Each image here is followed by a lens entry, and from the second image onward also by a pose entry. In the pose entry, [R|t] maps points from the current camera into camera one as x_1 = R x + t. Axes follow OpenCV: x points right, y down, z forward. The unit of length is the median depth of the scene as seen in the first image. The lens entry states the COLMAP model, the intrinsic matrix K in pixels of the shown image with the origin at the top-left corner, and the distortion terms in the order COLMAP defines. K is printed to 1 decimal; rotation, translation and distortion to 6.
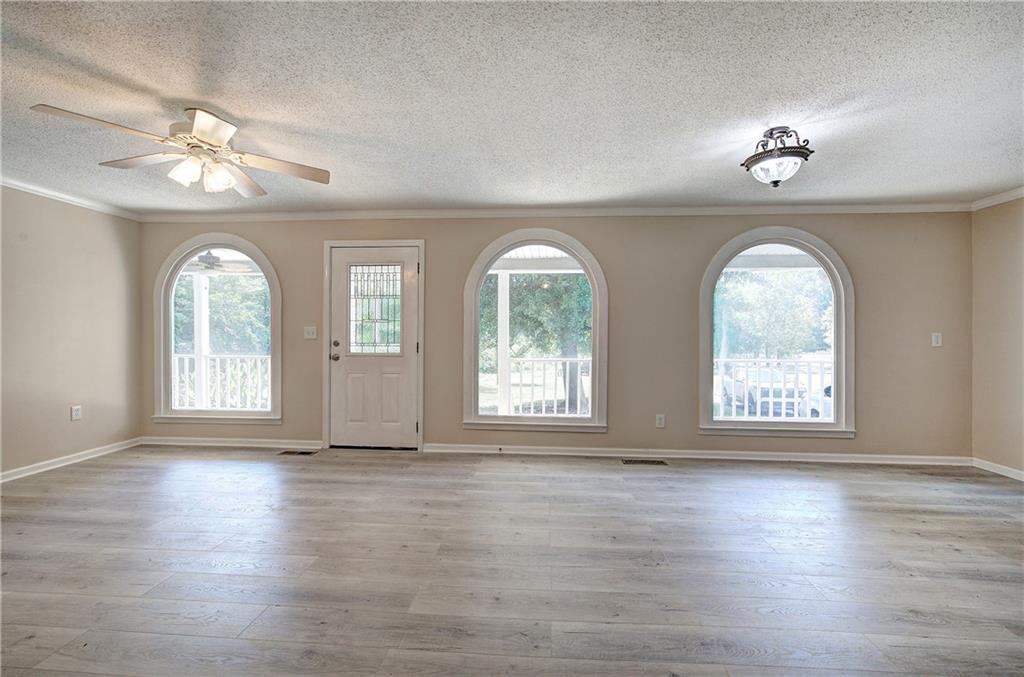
lens RADIAL K [[433.5, 0, 520.2], [0, 433.5, 335.7], [0, 0, 1]] dist [-0.002505, 0.000590]
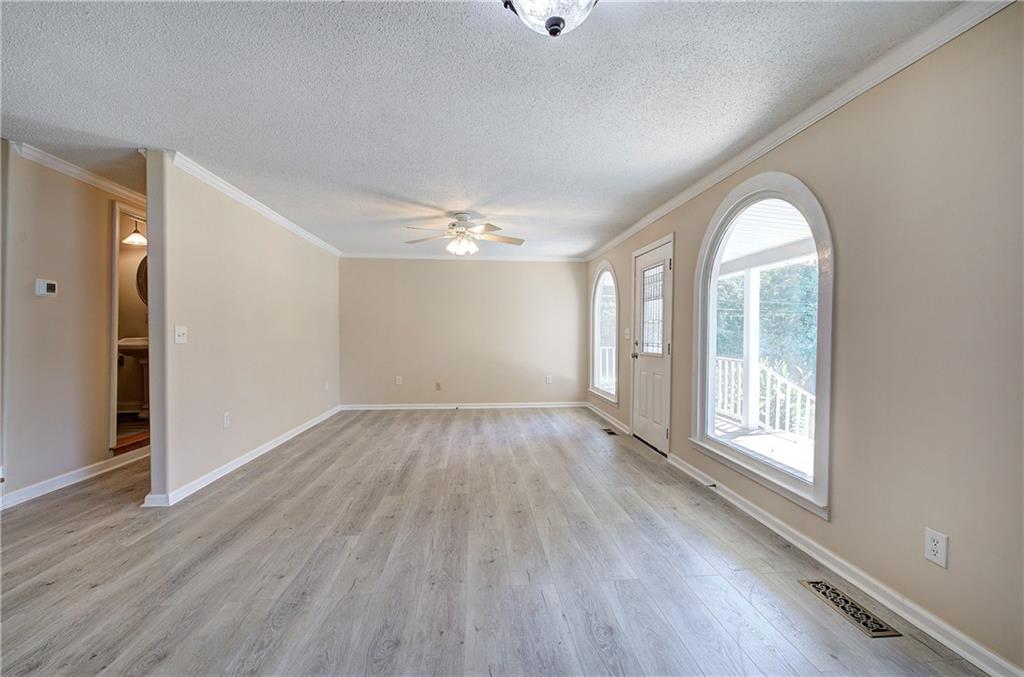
lens RADIAL K [[433.5, 0, 515.2], [0, 433.5, 339.3], [0, 0, 1]] dist [-0.002505, 0.000590]
pose [[0.163618, 0.010289, -0.986470, 0.795520], [-0.008710, 0.999922, 0.008984, 0.000428], [0.986485, 0.007123, 0.163694, 0.650614]]
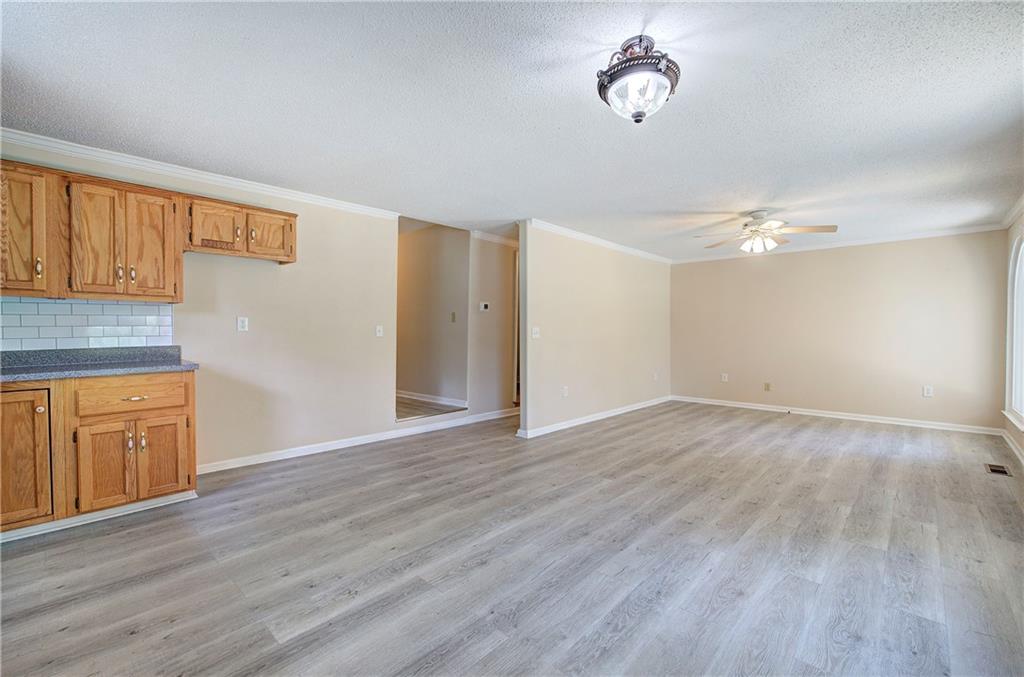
lens RADIAL K [[433.5, 0, 518.3], [0, 433.5, 338.4], [0, 0, 1]] dist [-0.002505, 0.000590]
pose [[-0.627259, 0.008851, -0.778760, 0.941541], [-0.008351, 0.999801, 0.018090, -0.001221], [0.778766, 0.017851, -0.627061, 0.962330]]
